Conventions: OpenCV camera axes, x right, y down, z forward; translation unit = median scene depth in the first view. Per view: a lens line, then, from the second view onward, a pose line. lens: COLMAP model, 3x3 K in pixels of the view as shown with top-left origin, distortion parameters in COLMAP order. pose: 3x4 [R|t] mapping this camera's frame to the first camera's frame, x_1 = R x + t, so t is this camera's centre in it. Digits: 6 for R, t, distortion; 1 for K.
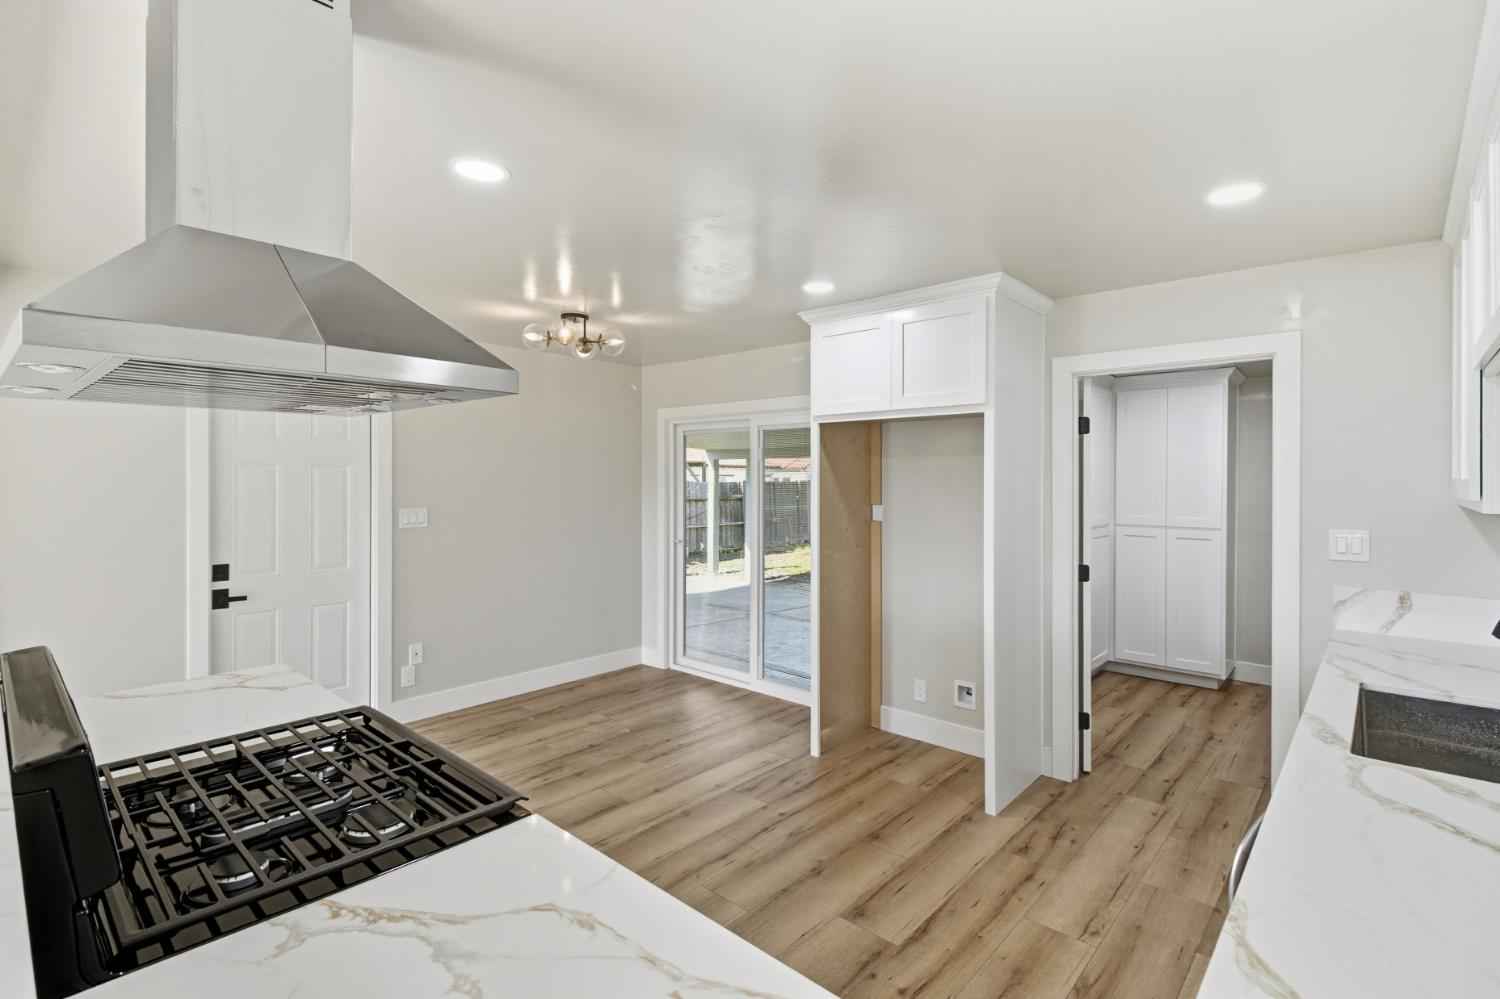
lens RADIAL K [[696.3, 0, 747.1], [0, 696.3, 482.6], [0, 0, 1]] dist [0.020586, -0.015179]
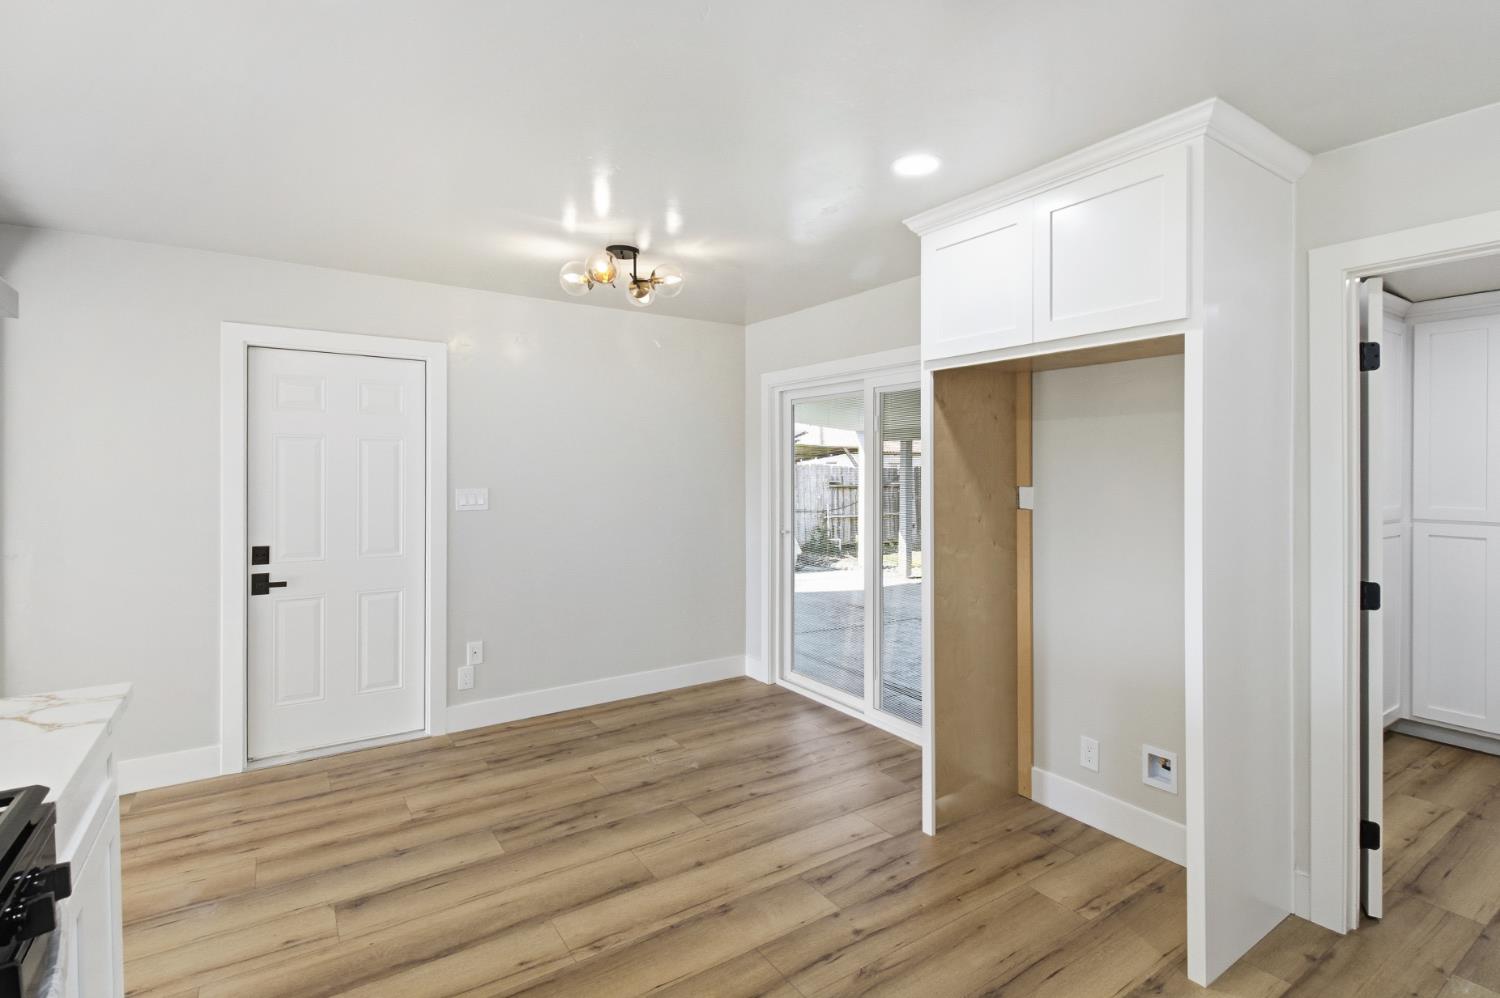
lens RADIAL K [[711.5, 0, 752.6], [0, 711.5, 469.2], [0, 0, 1]] dist [0.016780, -0.010712]
pose [[0.971105, -0.001016, -0.238649, 0.096415], [0.000107, 0.999993, -0.003820, 0.018496], [0.238651, 0.003684, 0.971098, 0.237597]]
